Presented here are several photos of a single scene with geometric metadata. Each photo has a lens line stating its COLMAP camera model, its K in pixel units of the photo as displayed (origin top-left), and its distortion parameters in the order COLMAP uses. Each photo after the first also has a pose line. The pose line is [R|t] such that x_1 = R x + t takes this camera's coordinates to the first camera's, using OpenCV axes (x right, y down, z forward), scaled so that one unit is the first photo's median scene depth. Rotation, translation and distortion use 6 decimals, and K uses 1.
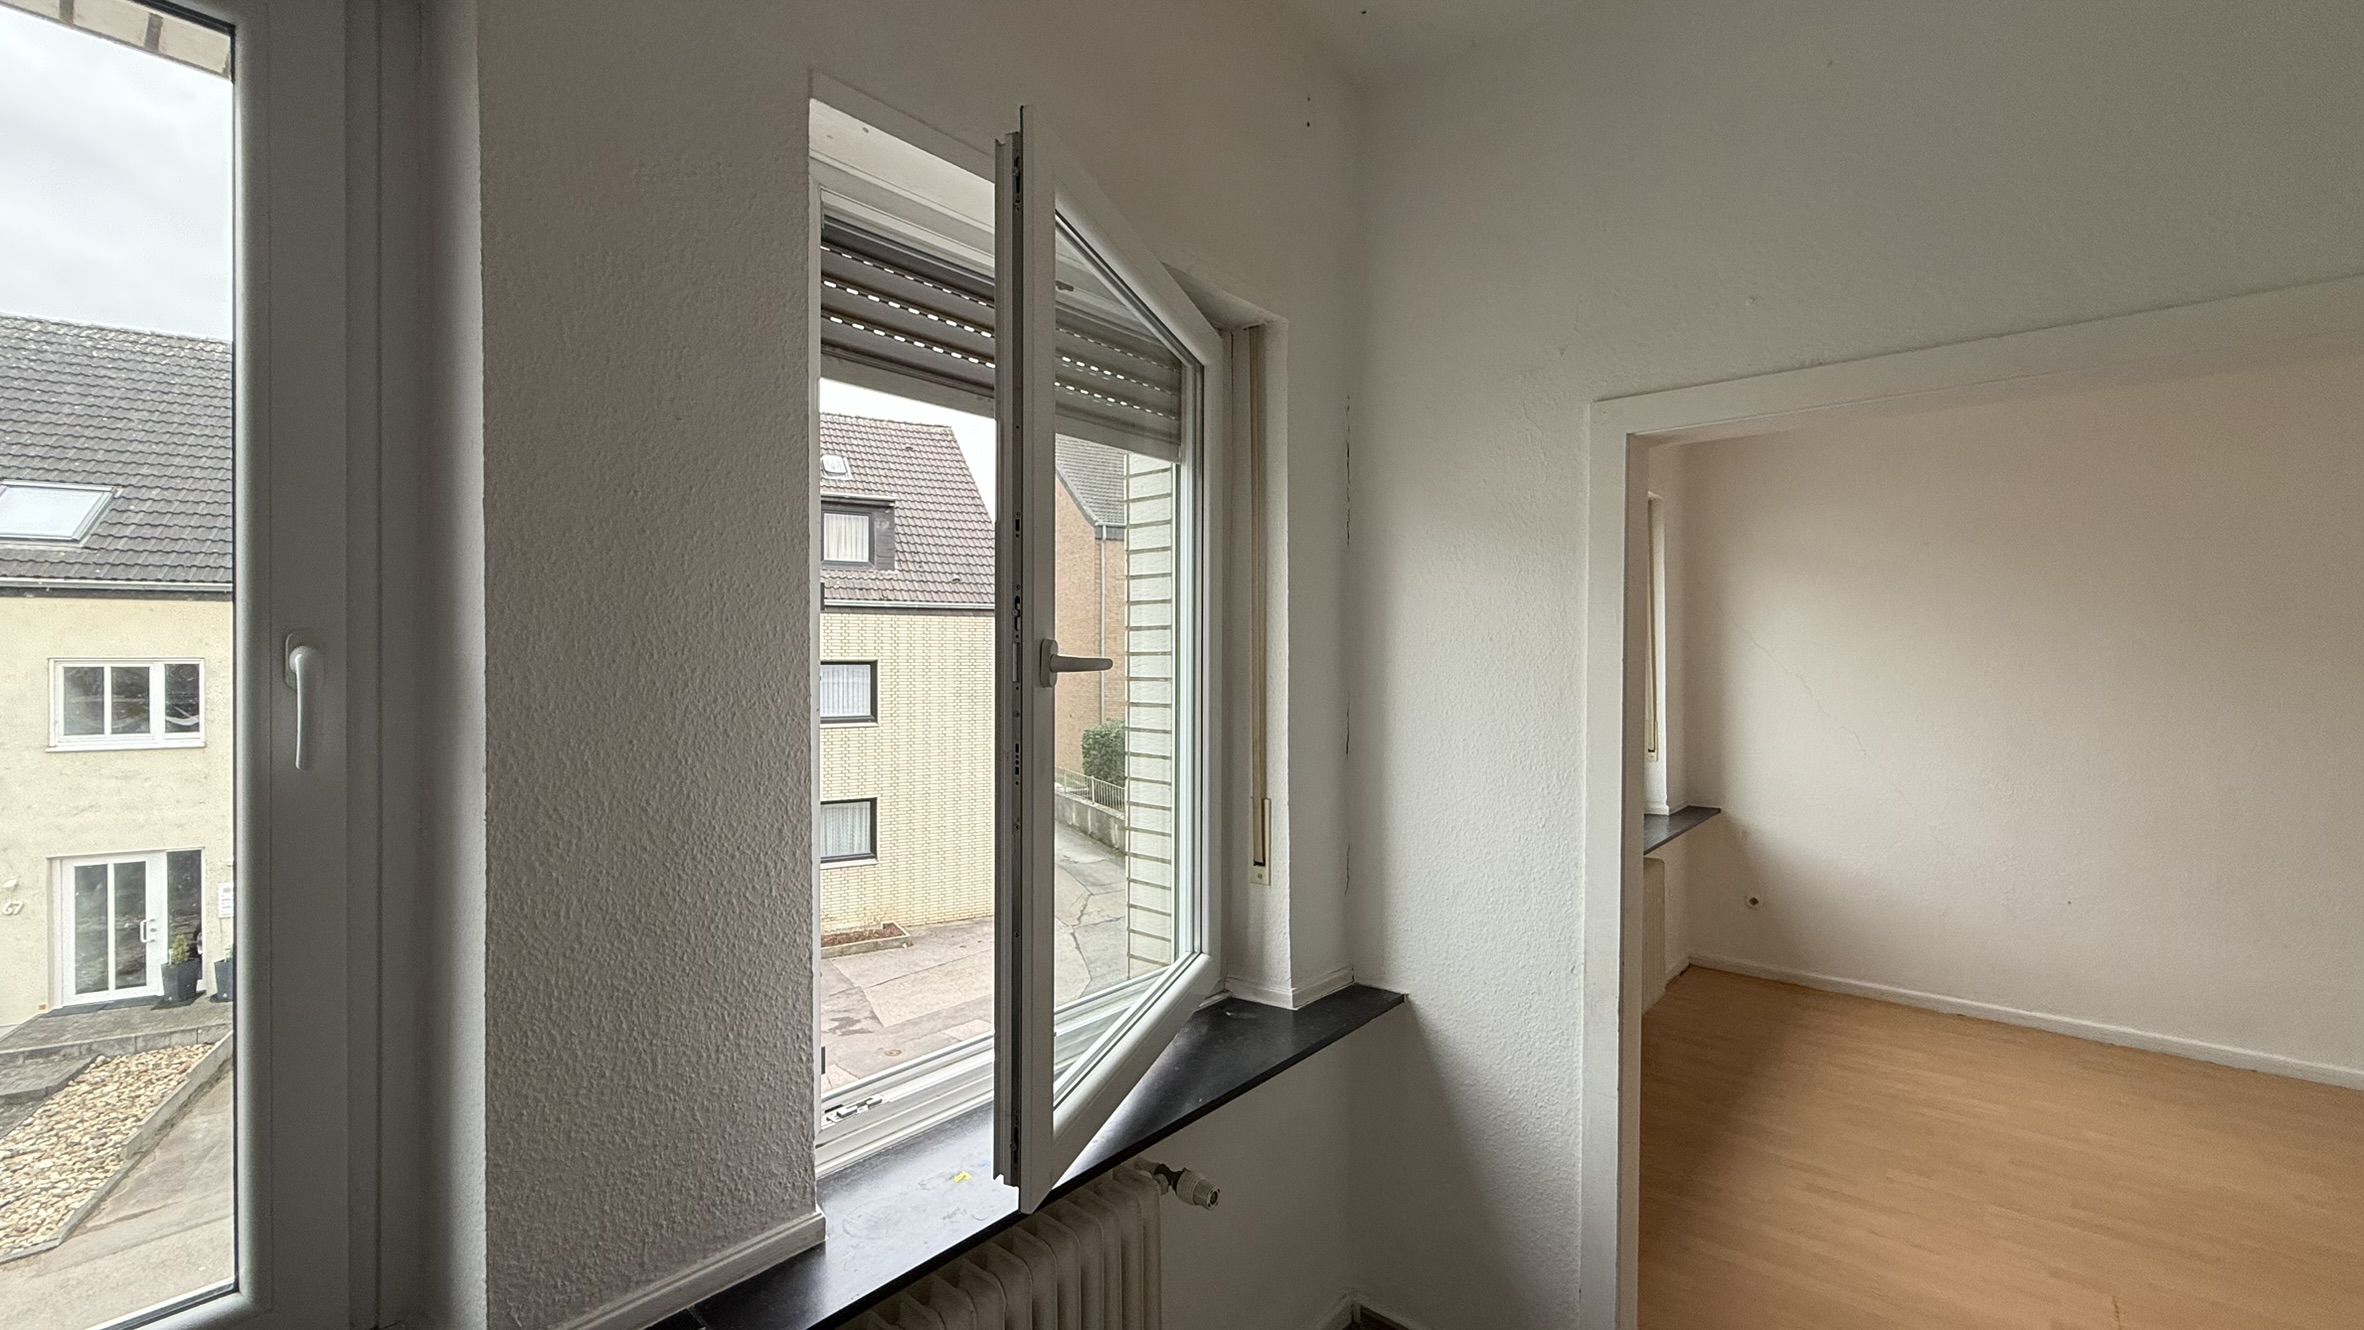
lens RADIAL K [[942.2, 0, 1174.2], [0, 942.2, 662.9], [0, 0, 1]] dist [0.001617, 0.000168]
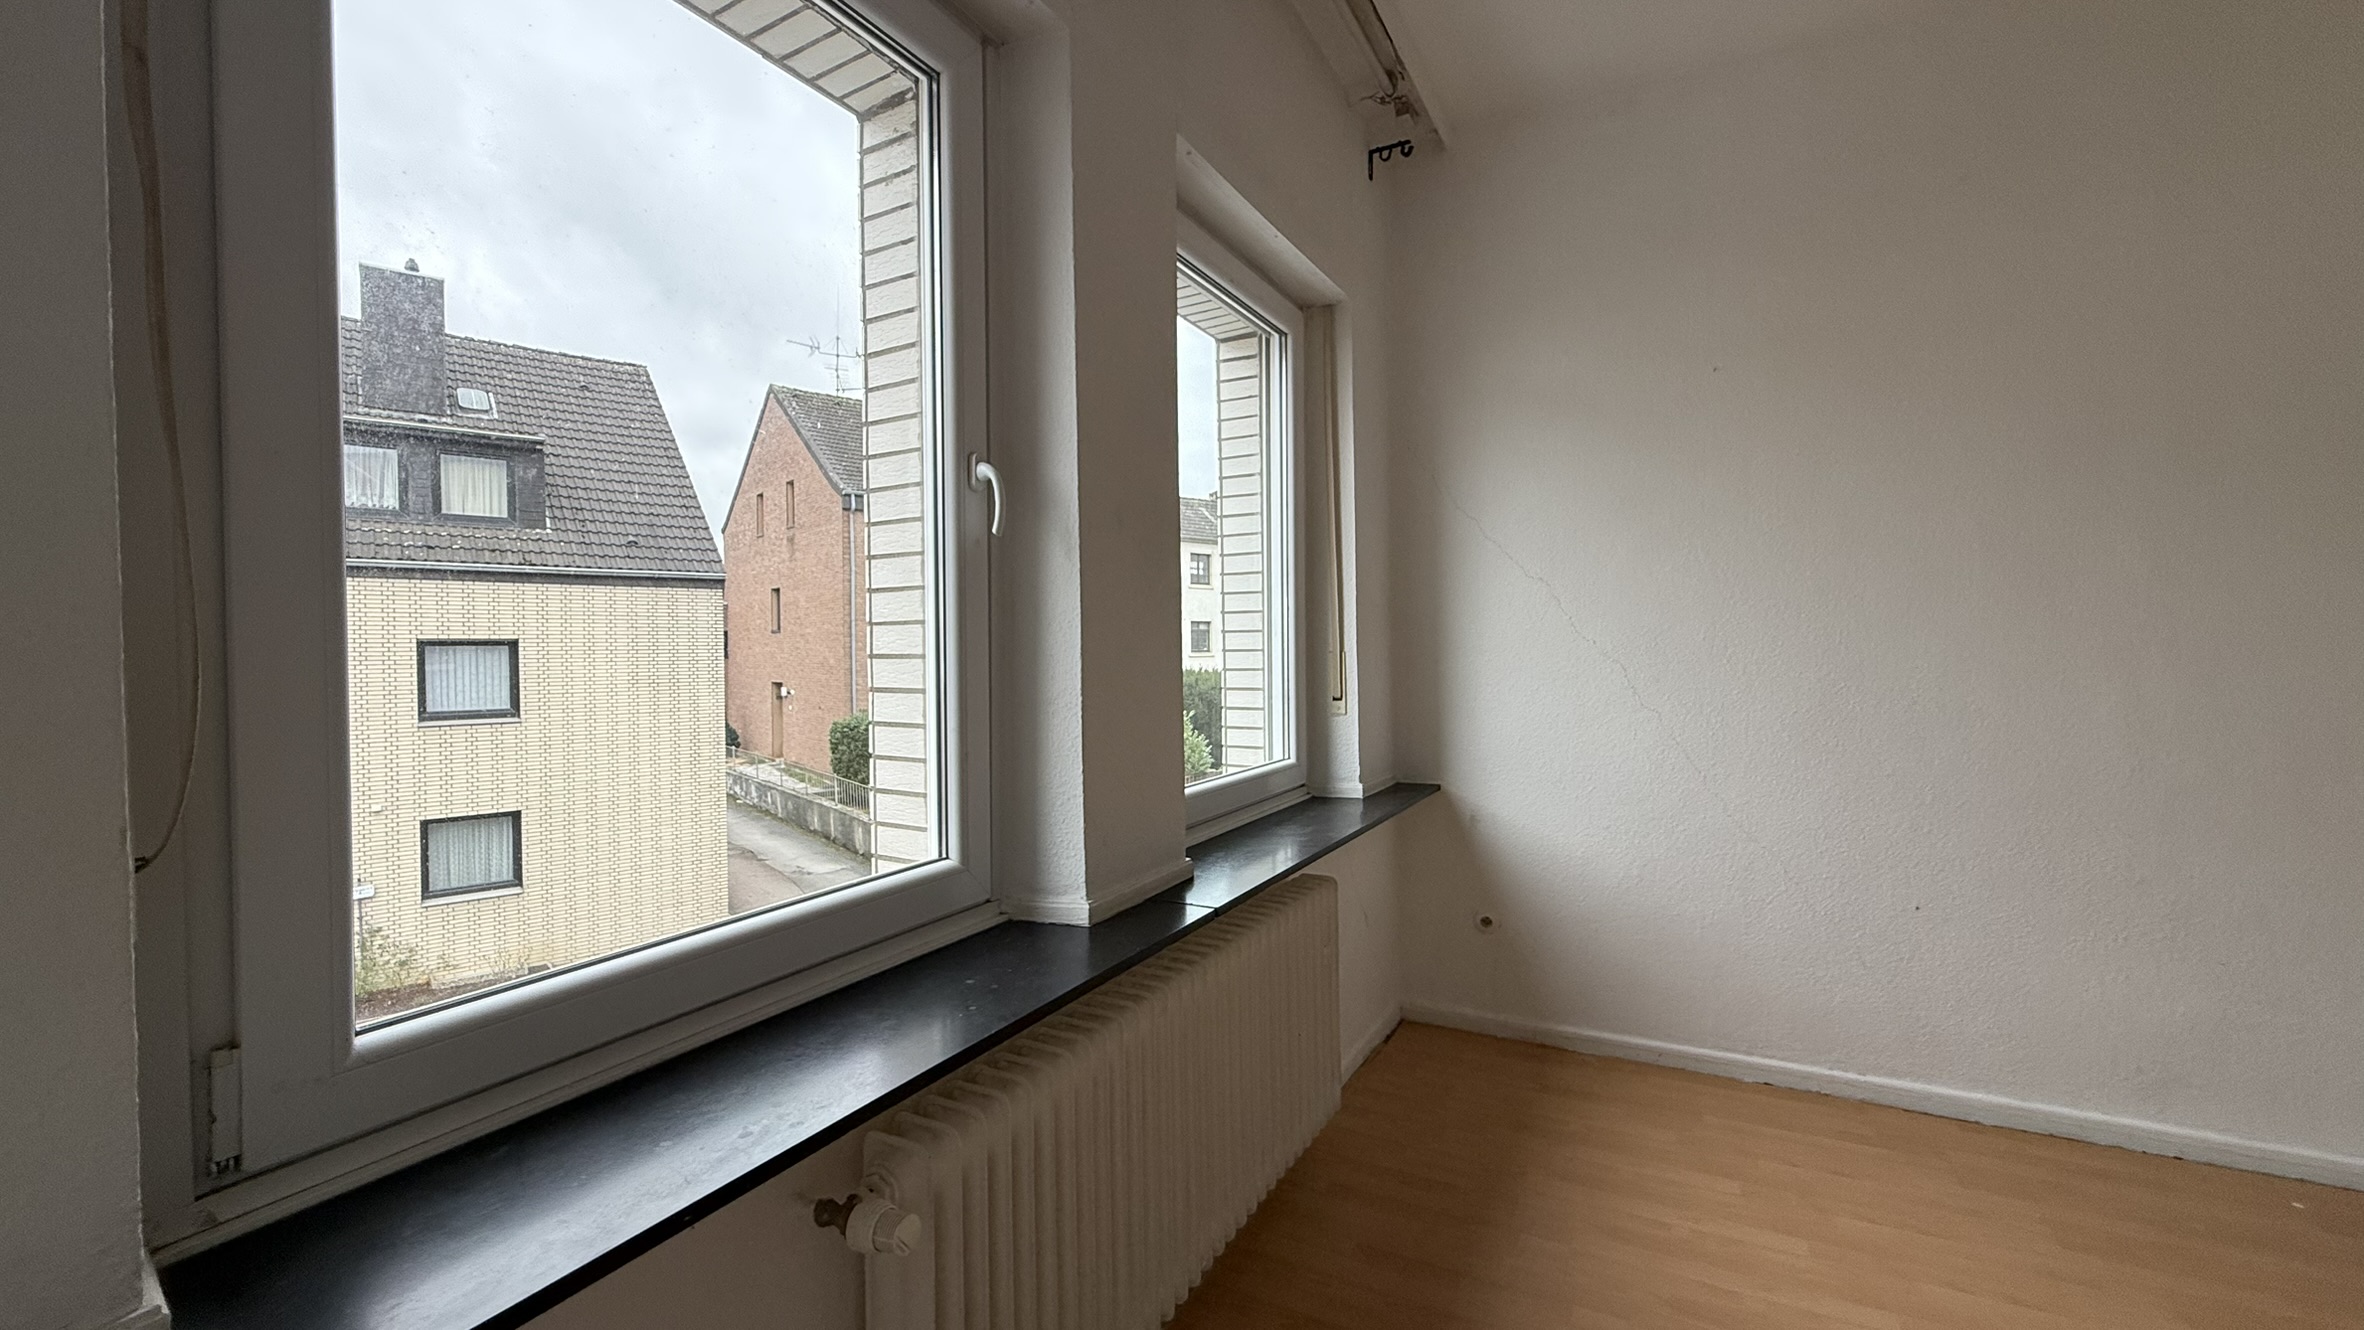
lens RADIAL K [[942.2, 0, 1174.2], [0, 942.2, 662.9], [0, 0, 1]] dist [0.001617, 0.000168]
pose [[0.978755, -0.013302, 0.204601, 0.065714], [0.011518, 0.999885, 0.009911, 0.015101], [-0.204709, -0.007343, 0.978795, 0.097927]]
